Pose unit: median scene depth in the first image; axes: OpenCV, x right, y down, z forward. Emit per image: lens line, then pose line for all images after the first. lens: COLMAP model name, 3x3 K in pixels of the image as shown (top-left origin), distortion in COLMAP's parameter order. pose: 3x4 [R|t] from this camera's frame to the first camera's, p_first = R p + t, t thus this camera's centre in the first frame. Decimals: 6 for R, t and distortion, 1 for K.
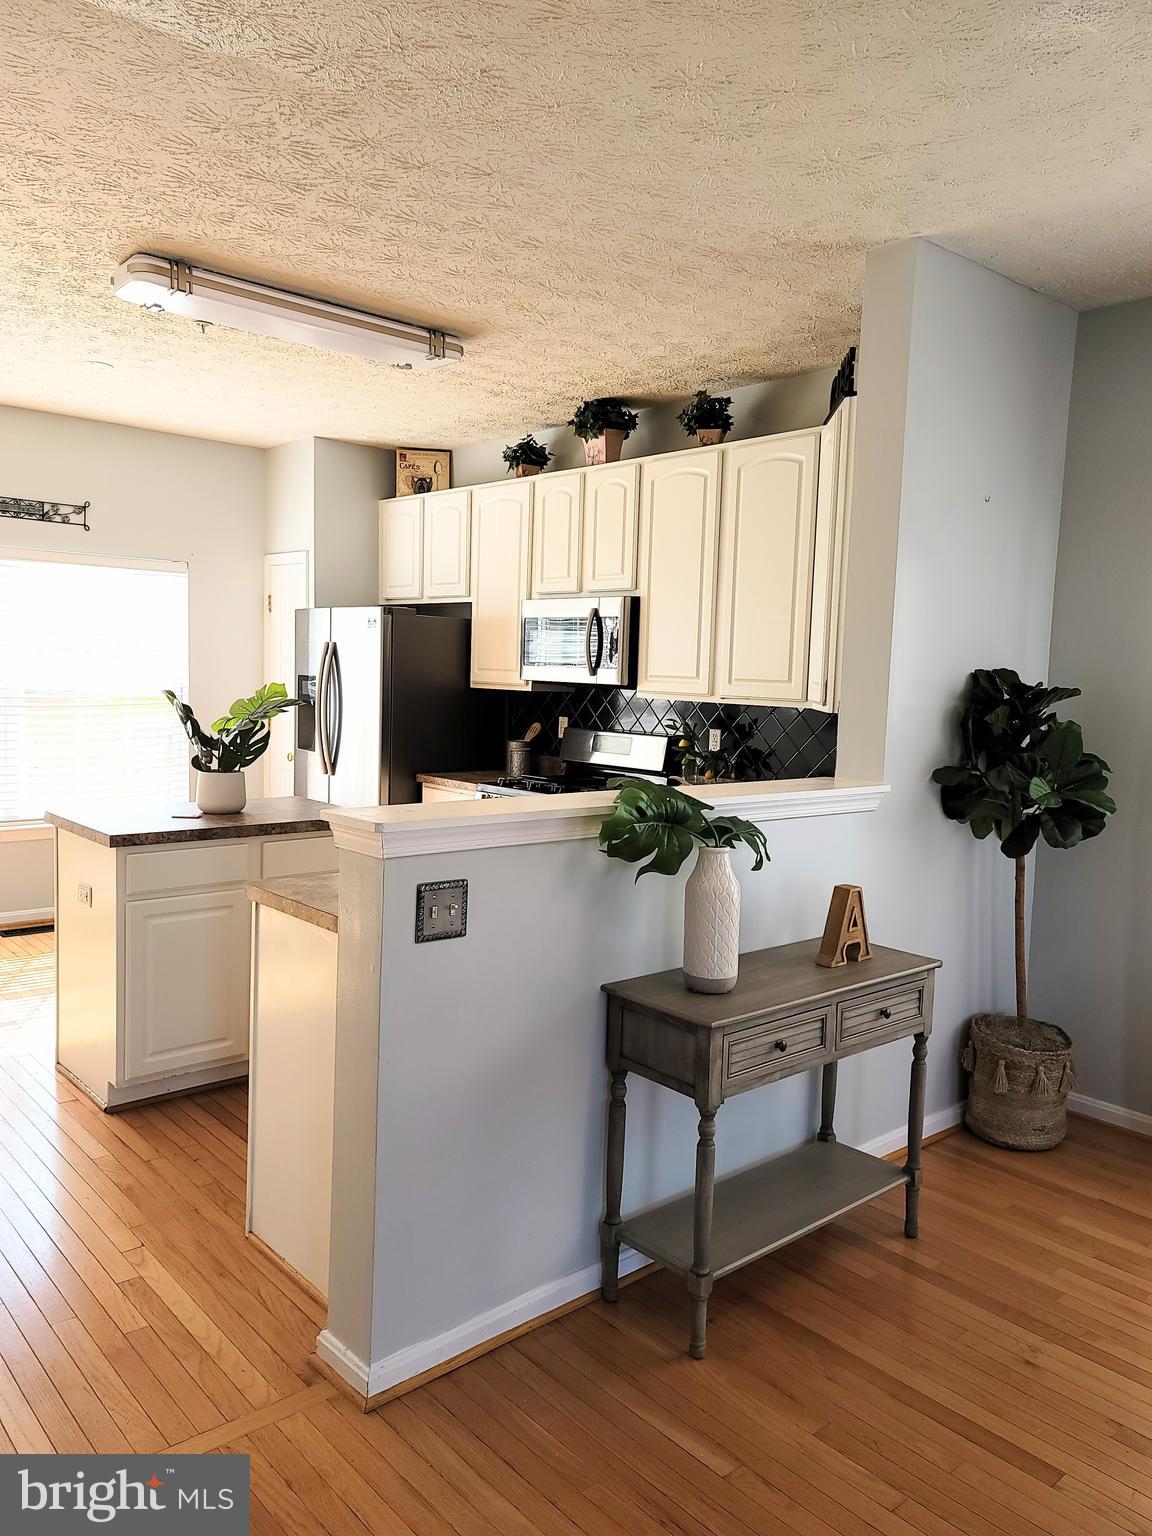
lens RADIAL K [[1135.4, 0, 583.3], [0, 1135.4, 760.2], [0, 0, 1]] dist [0.049278, -0.000566]
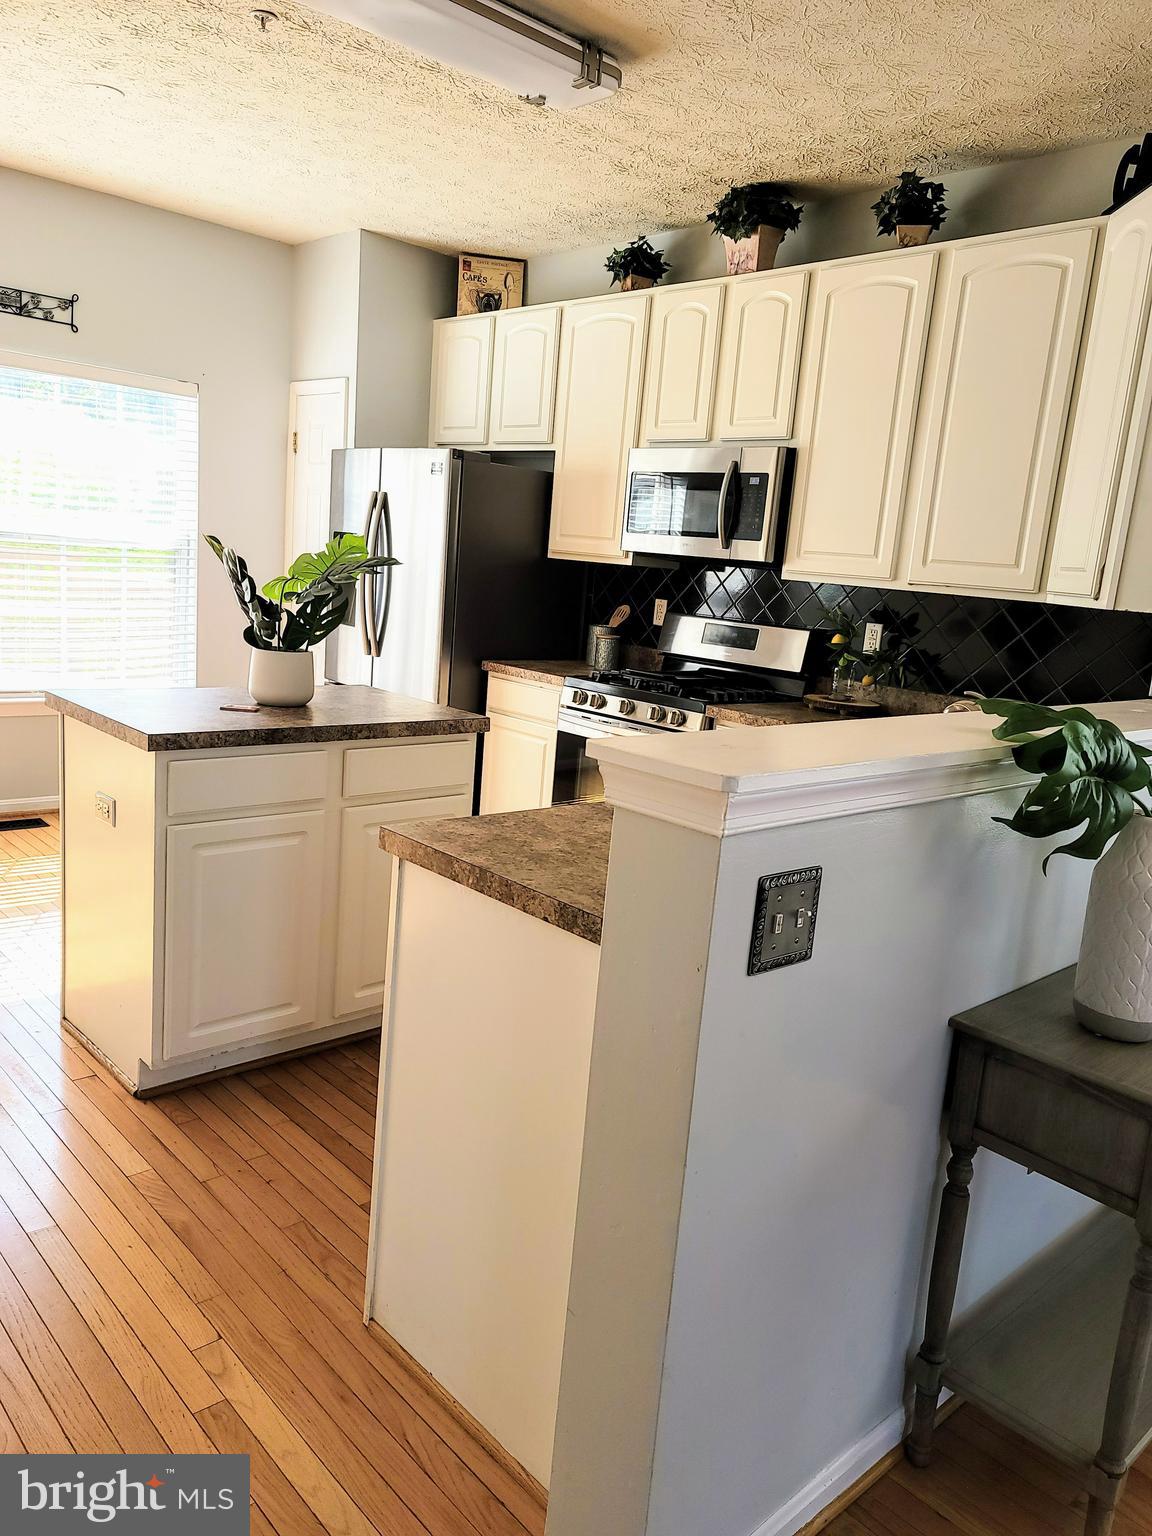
lens RADIAL K [[1132.2, 0, 583.7], [0, 1132.2, 767.4], [0, 0, 1]] dist [0.072165, -0.063545]
pose [[0.998348, 0.044040, 0.036914, -0.115008], [-0.047734, 0.993219, 0.106003, -0.001611], [-0.031996, -0.107590, 0.993680, 0.192922]]
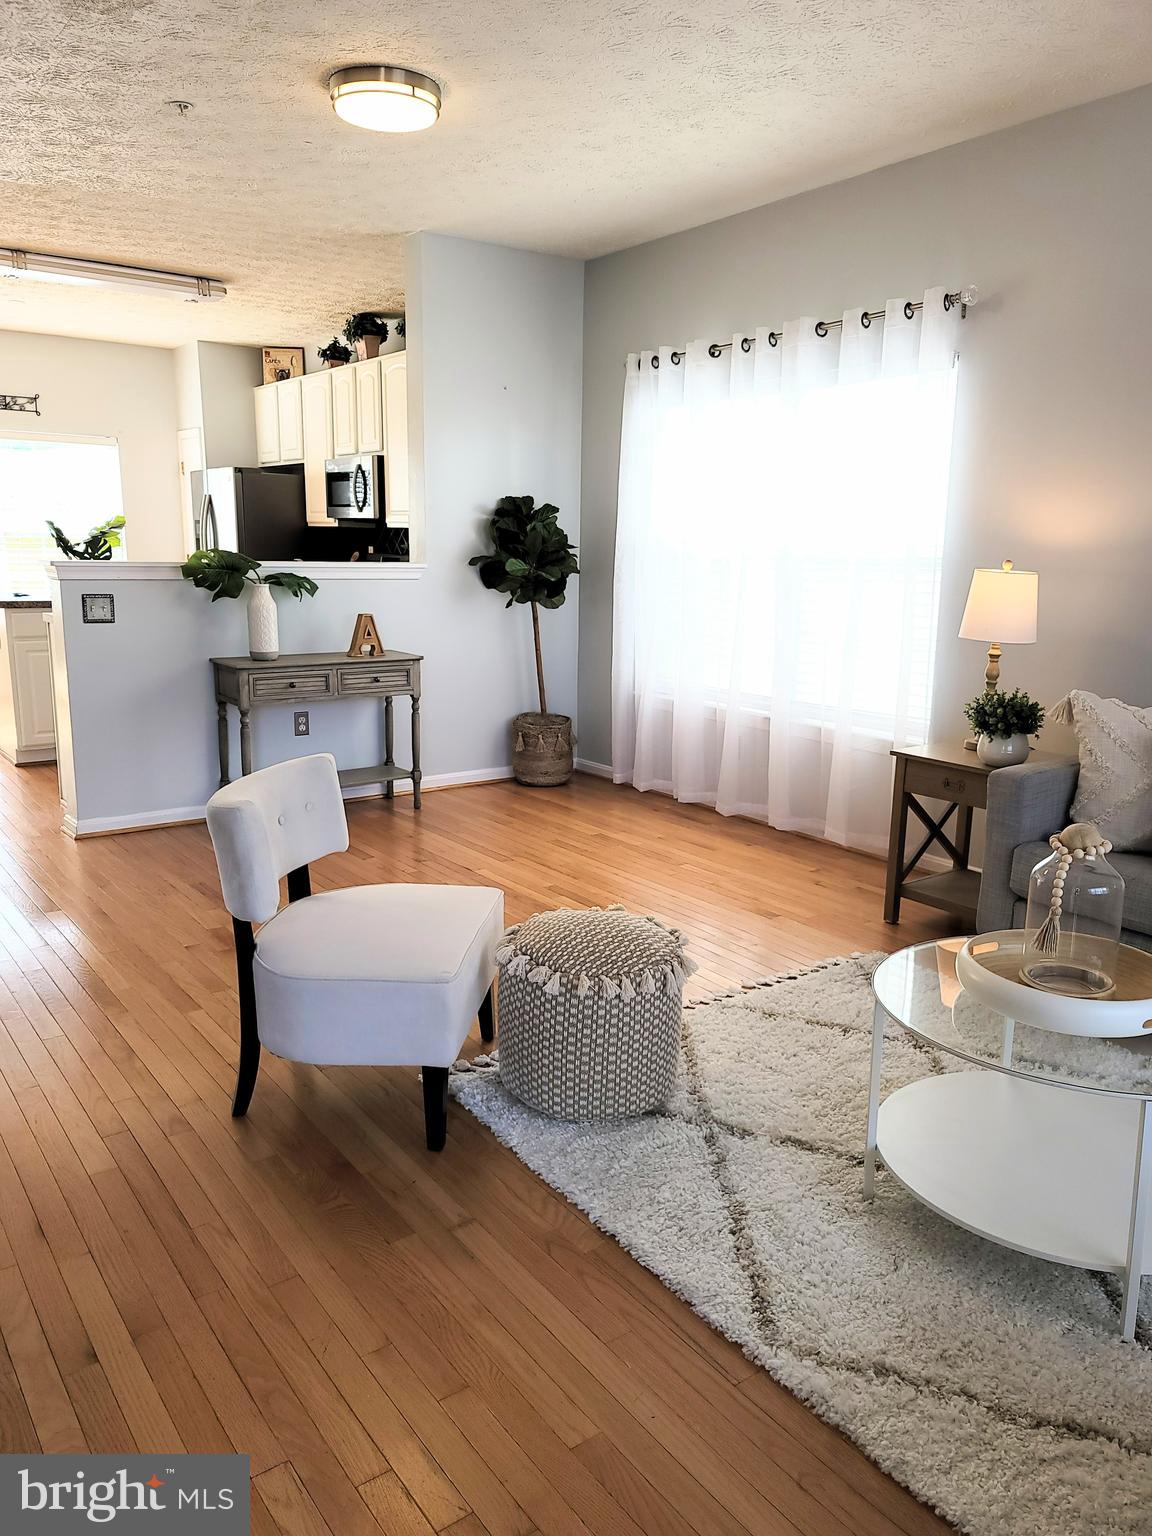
lens RADIAL K [[1132.2, 0, 583.7], [0, 1132.2, 767.4], [0, 0, 1]] dist [0.072165, -0.063545]
pose [[0.996396, 0.000725, -0.084817, 0.419874], [0.008992, 0.993425, 0.114129, 0.085878], [0.084342, -0.114480, 0.989839, -0.457893]]
